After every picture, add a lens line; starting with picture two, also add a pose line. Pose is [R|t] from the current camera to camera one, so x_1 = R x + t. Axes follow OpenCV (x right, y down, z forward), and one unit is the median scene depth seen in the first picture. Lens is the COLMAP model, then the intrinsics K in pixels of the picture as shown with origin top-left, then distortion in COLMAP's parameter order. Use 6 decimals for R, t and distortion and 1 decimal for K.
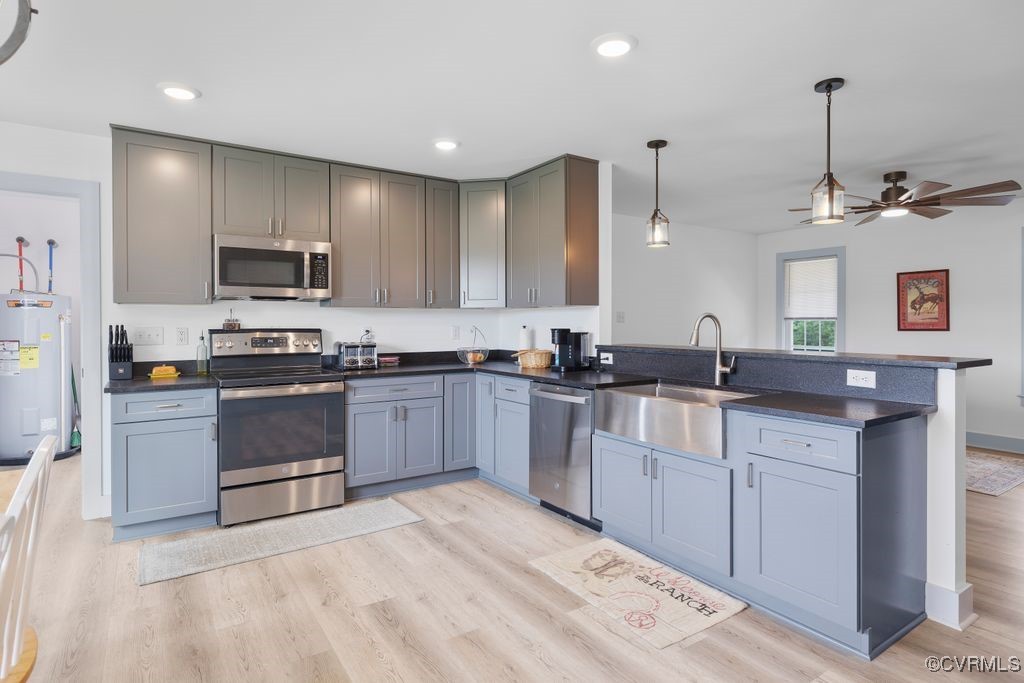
lens RADIAL K [[548.3, 0, 508.3], [0, 548.3, 331.5], [0, 0, 1]] dist [0.002940, 0.000749]
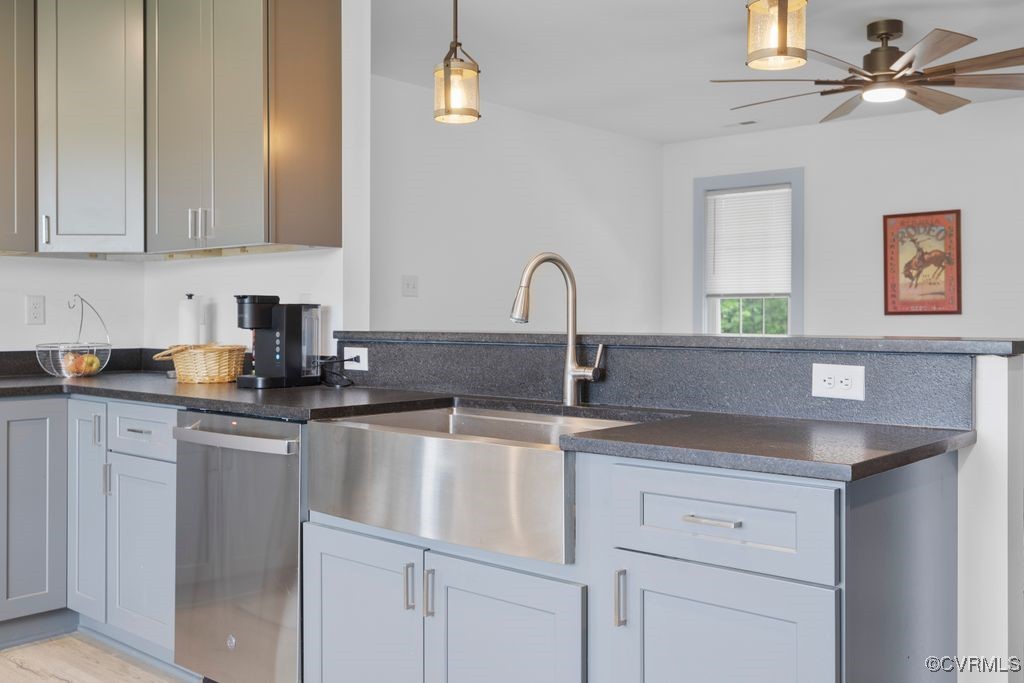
lens RADIAL K [[985.6, 0, 506.0], [0, 985.6, 337.8], [0, 0, 1]] dist [0.007563, 0.000000]
pose [[0.966417, -0.002275, 0.256970, 0.087670], [0.001363, 0.999992, 0.003729, 0.028649], [-0.256977, -0.003253, 0.966412, 0.151636]]
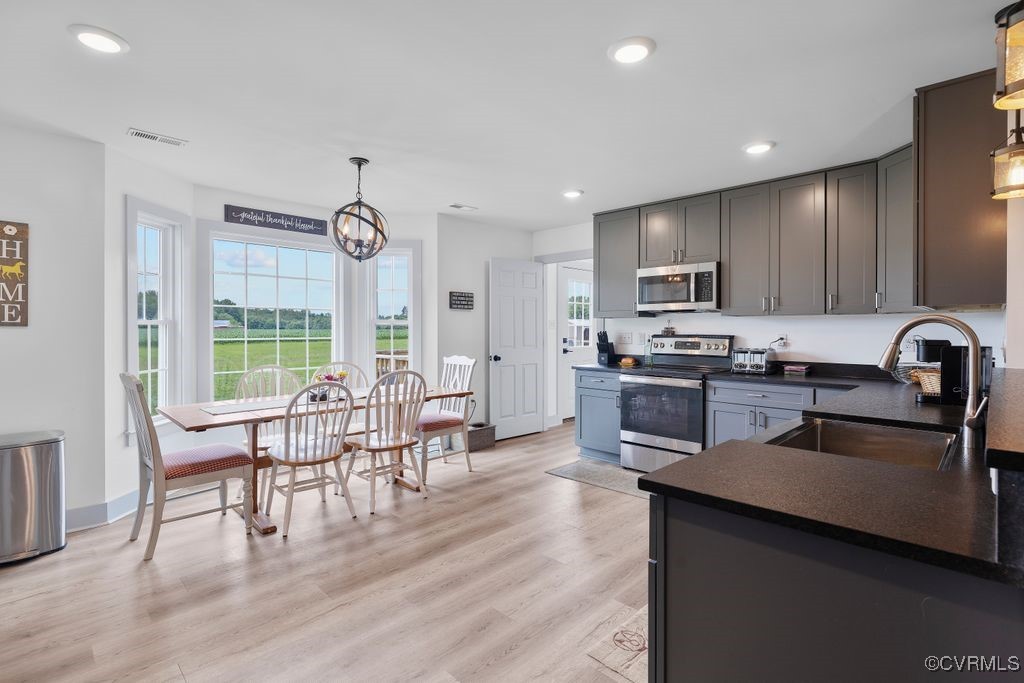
lens RADIAL K [[495.2, 0, 511.0], [0, 495.2, 336.4], [0, 0, 1]] dist [-0.004026, 0.000116]
pose [[0.196071, 0.015808, -0.980462, 0.623864], [-0.017609, 0.999766, 0.012598, -0.008440], [0.980432, 0.014795, 0.196303, 0.370971]]
